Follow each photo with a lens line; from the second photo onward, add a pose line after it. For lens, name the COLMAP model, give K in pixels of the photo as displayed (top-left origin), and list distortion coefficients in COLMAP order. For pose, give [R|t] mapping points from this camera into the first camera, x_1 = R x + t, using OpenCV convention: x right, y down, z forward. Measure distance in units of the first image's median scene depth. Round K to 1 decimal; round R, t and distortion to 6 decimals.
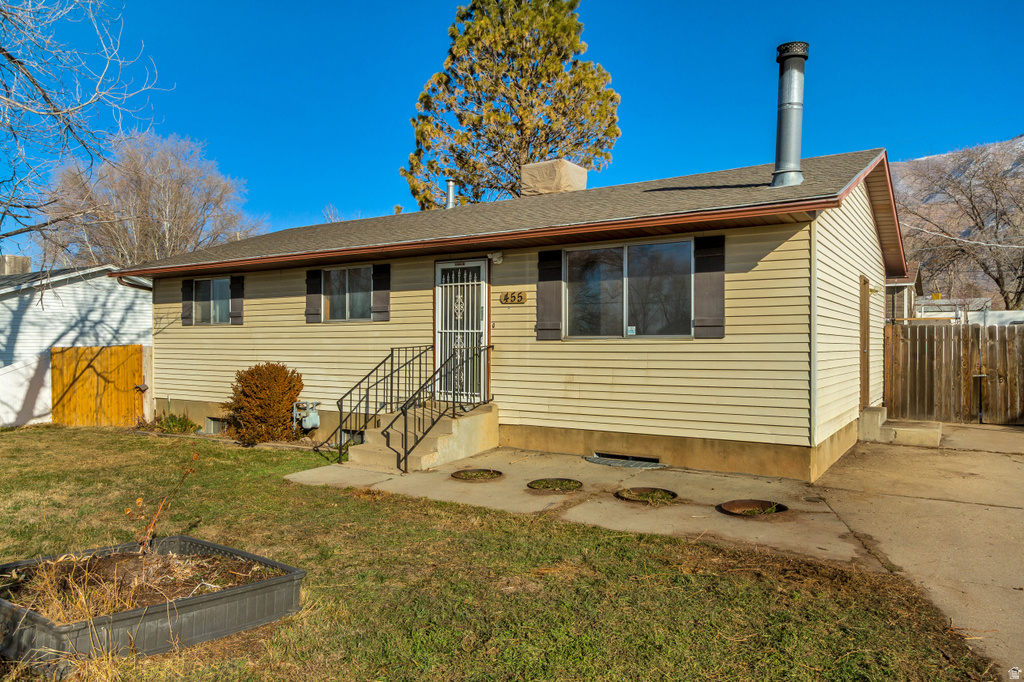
lens RADIAL K [[704.7, 0, 510.1], [0, 704.7, 339.3], [0, 0, 1]] dist [-0.012696, 0.014118]
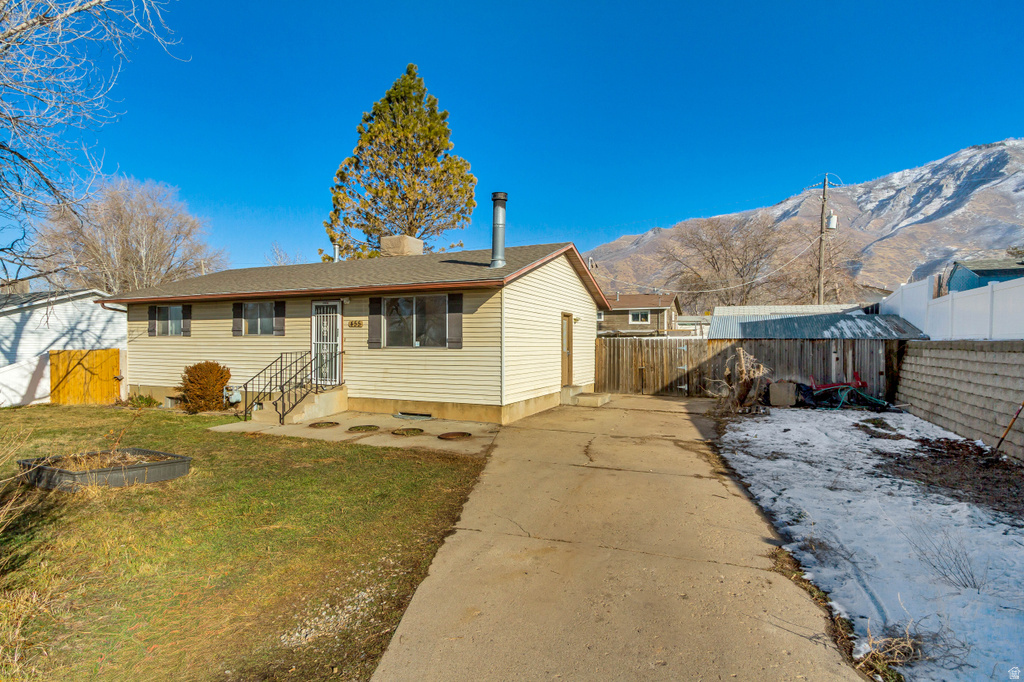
lens RADIAL K [[519.4, 0, 511.1], [0, 519.4, 342.7], [0, 0, 1]] dist [-0.000056, -0.002874]
pose [[0.987268, 0.003118, 0.159033, 0.146423], [-0.003892, 0.999982, 0.004558, -0.016468], [-0.159016, -0.005119, 0.987263, -0.260808]]
